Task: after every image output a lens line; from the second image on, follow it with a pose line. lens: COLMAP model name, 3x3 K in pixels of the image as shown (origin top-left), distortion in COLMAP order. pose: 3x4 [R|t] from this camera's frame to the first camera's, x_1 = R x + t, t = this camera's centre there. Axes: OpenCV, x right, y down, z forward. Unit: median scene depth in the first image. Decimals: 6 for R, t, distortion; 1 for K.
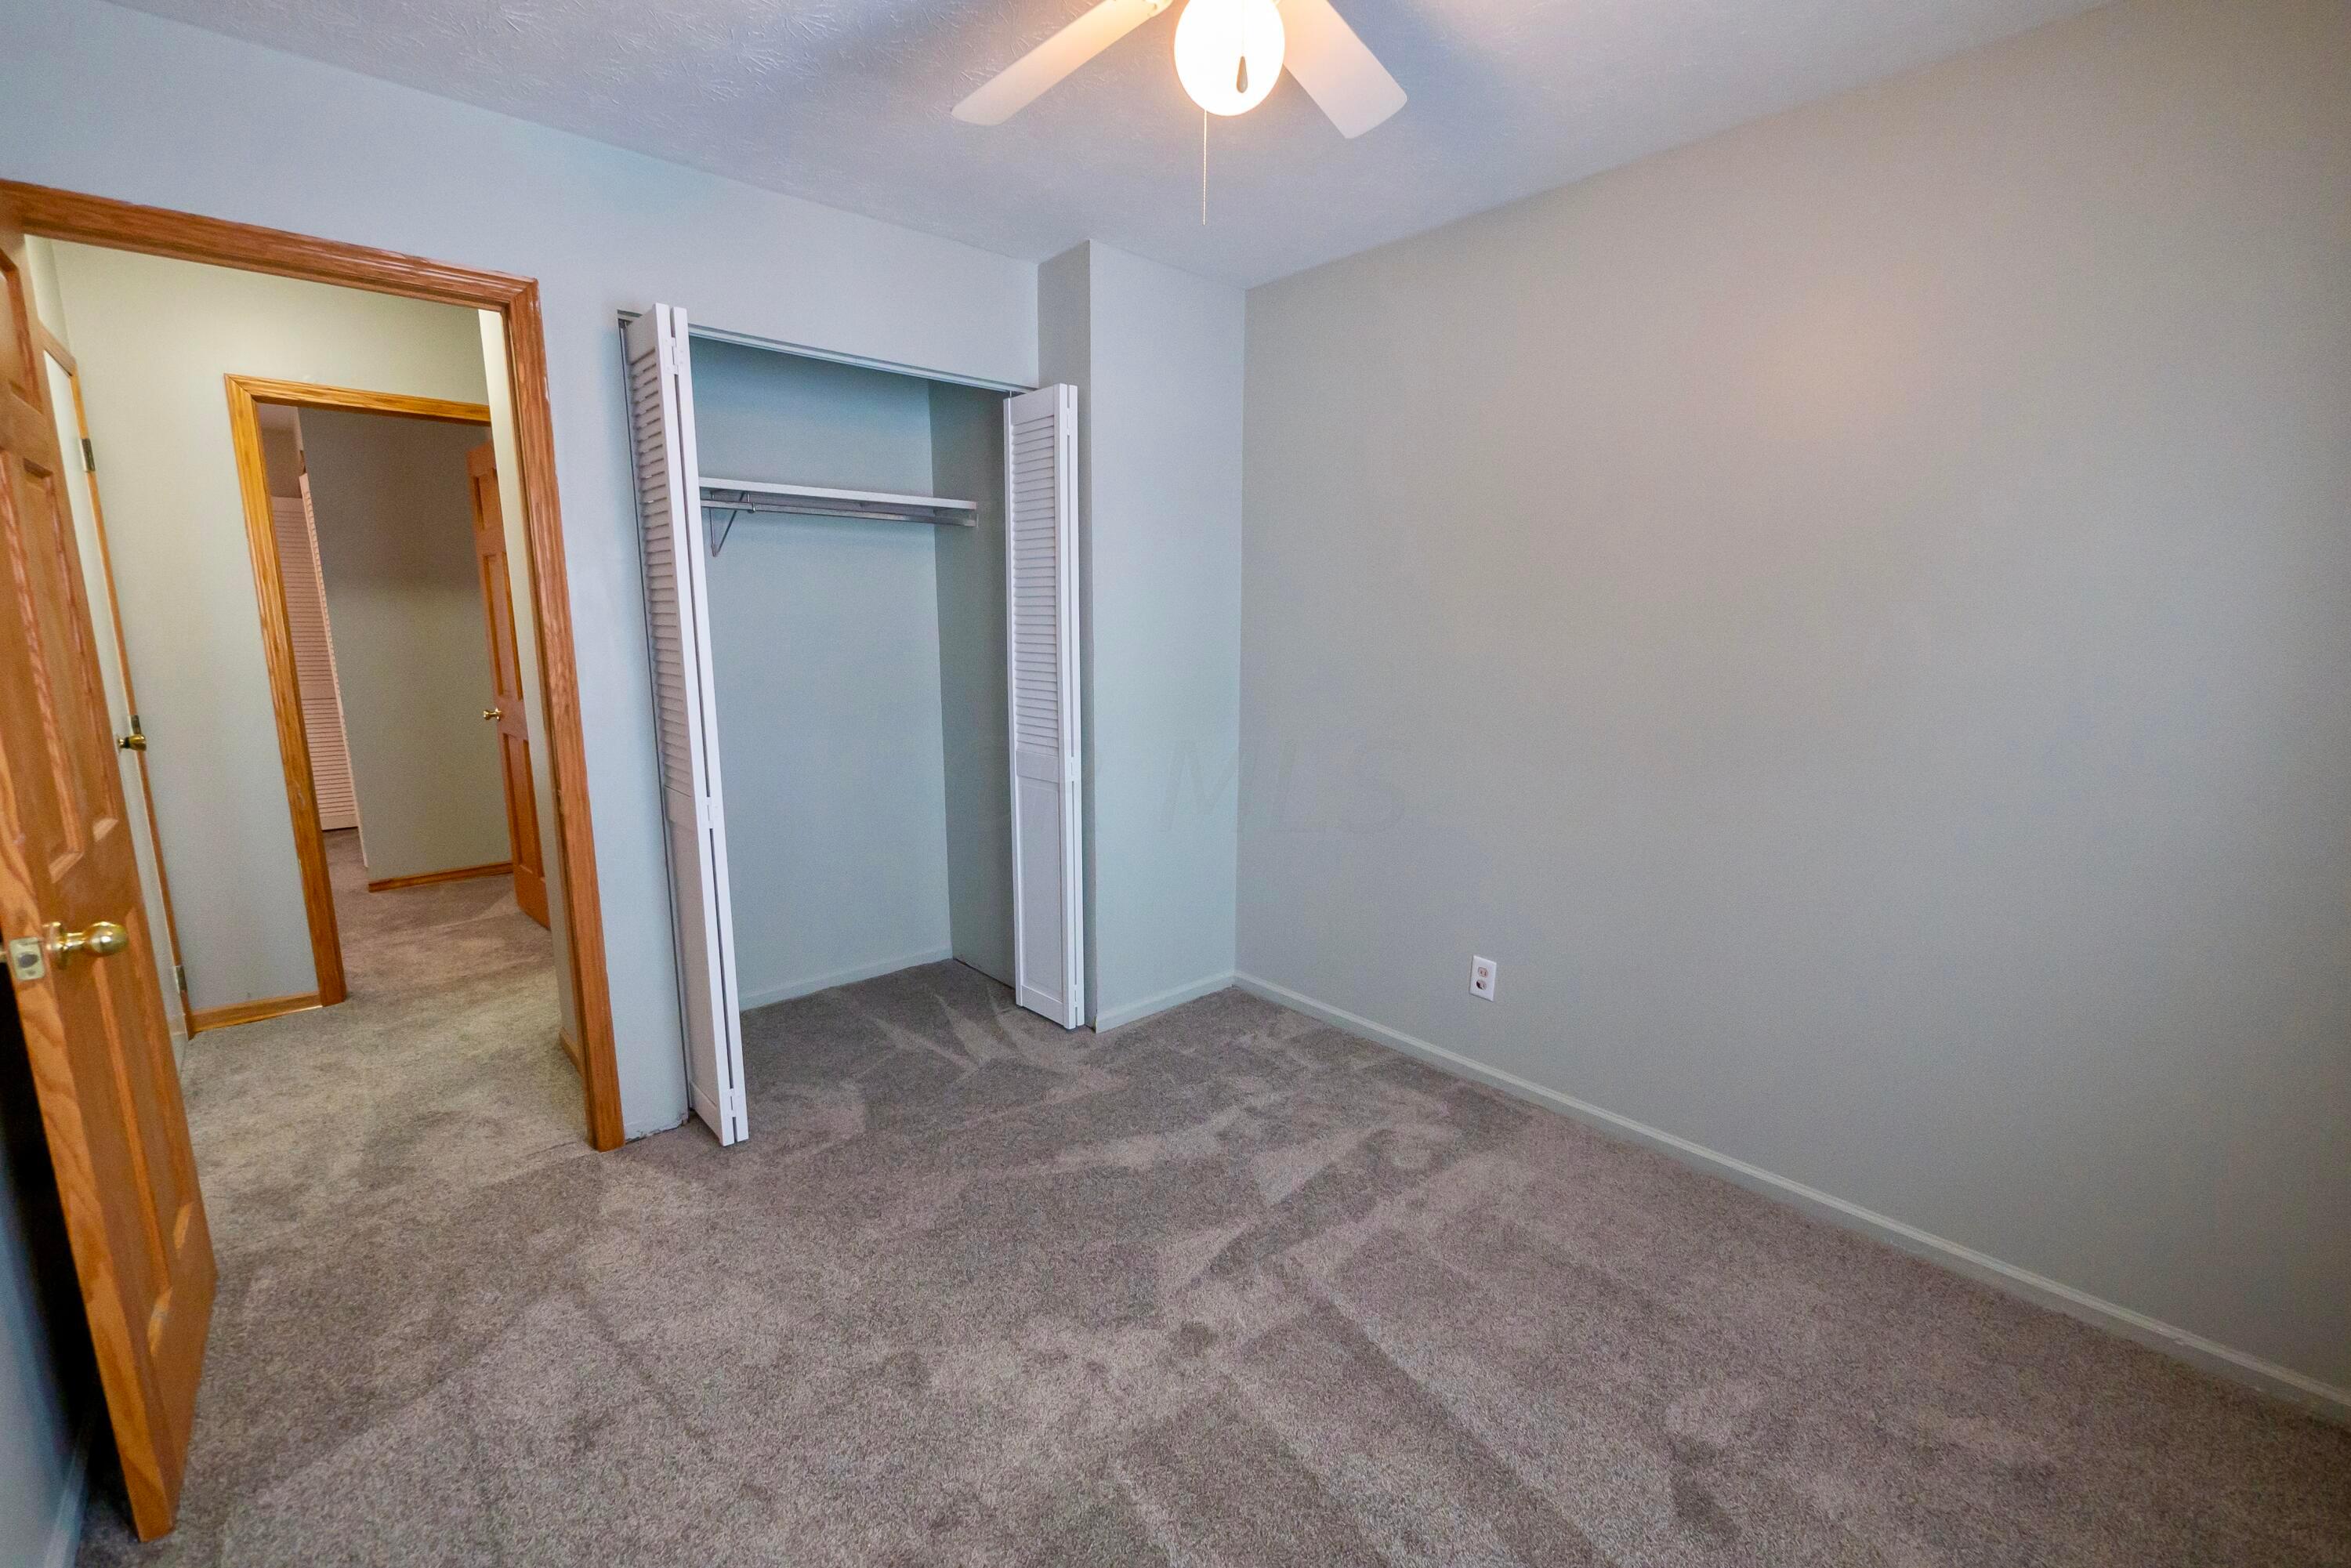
lens RADIAL K [[989.4, 0, 1175.4], [0, 989.4, 793.4], [0, 0, 1]] dist [-0.014370, 0.000206]
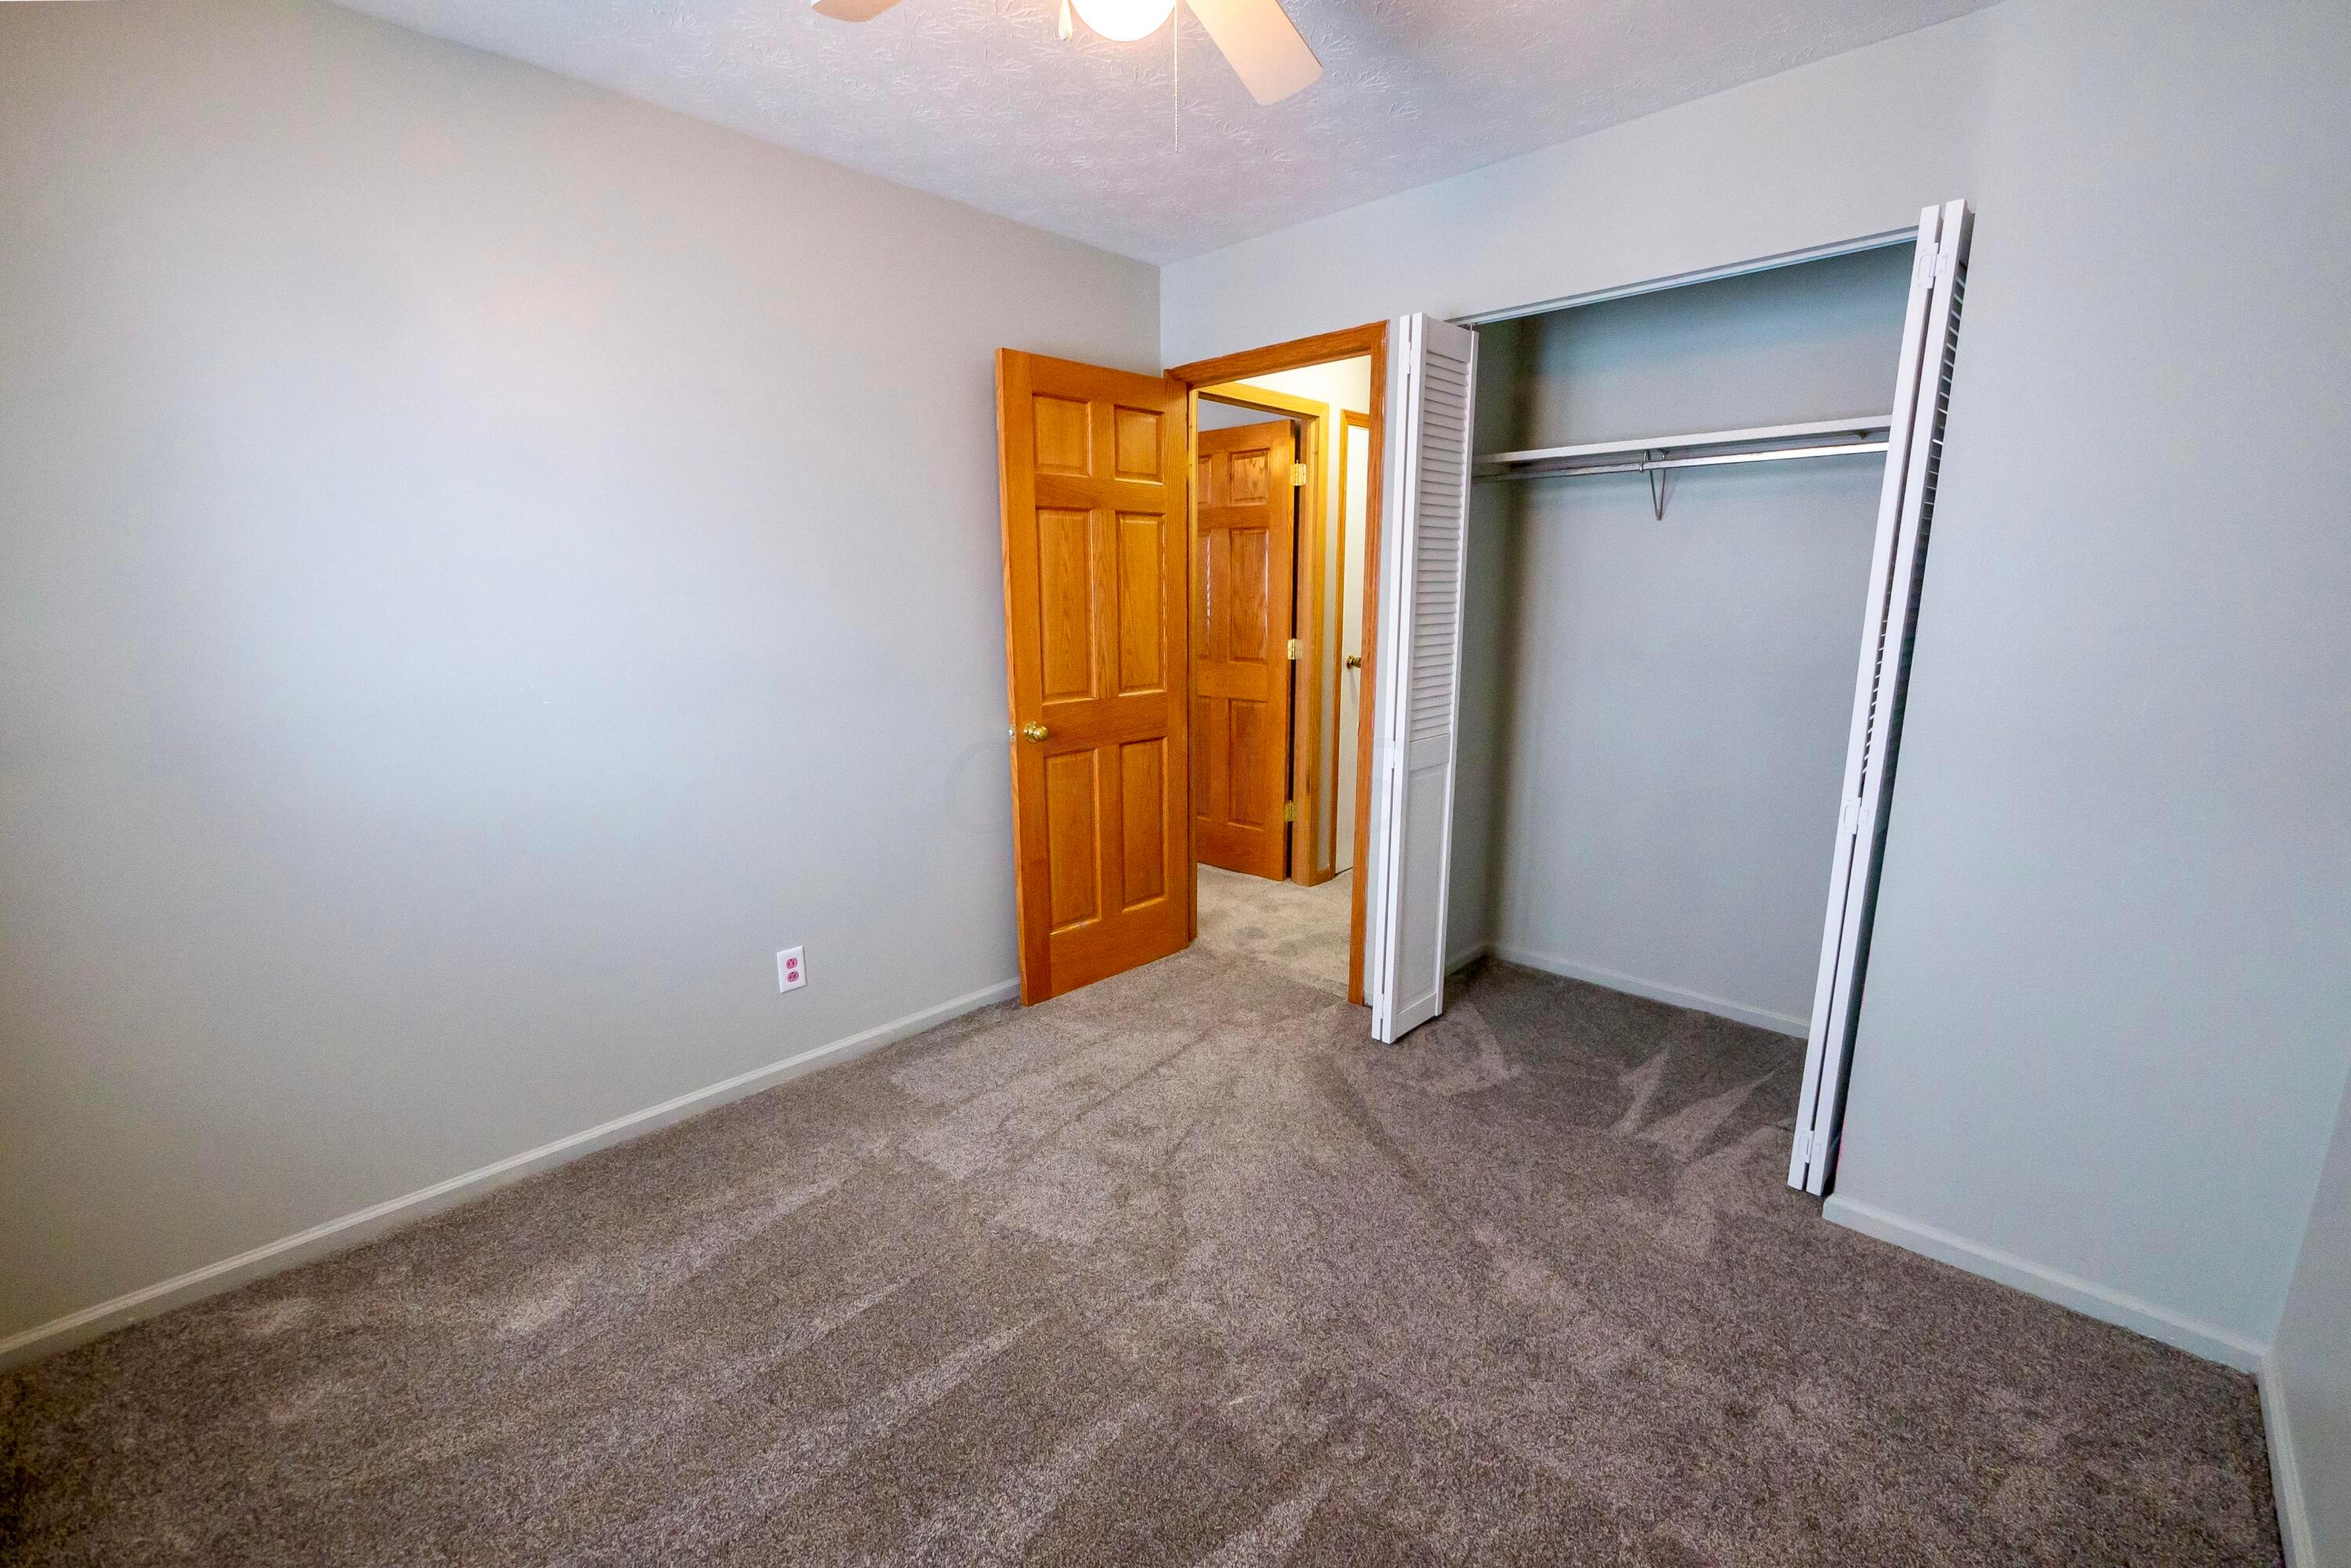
lens RADIAL K [[989.4, 0, 1175.4], [0, 989.4, 793.4], [0, 0, 1]] dist [-0.014370, 0.000206]
pose [[0.058480, 0.194736, -0.979111, 0.514166], [-0.175361, 0.967543, 0.181961, -0.078505], [0.982766, 0.161057, 0.090731, 0.509231]]
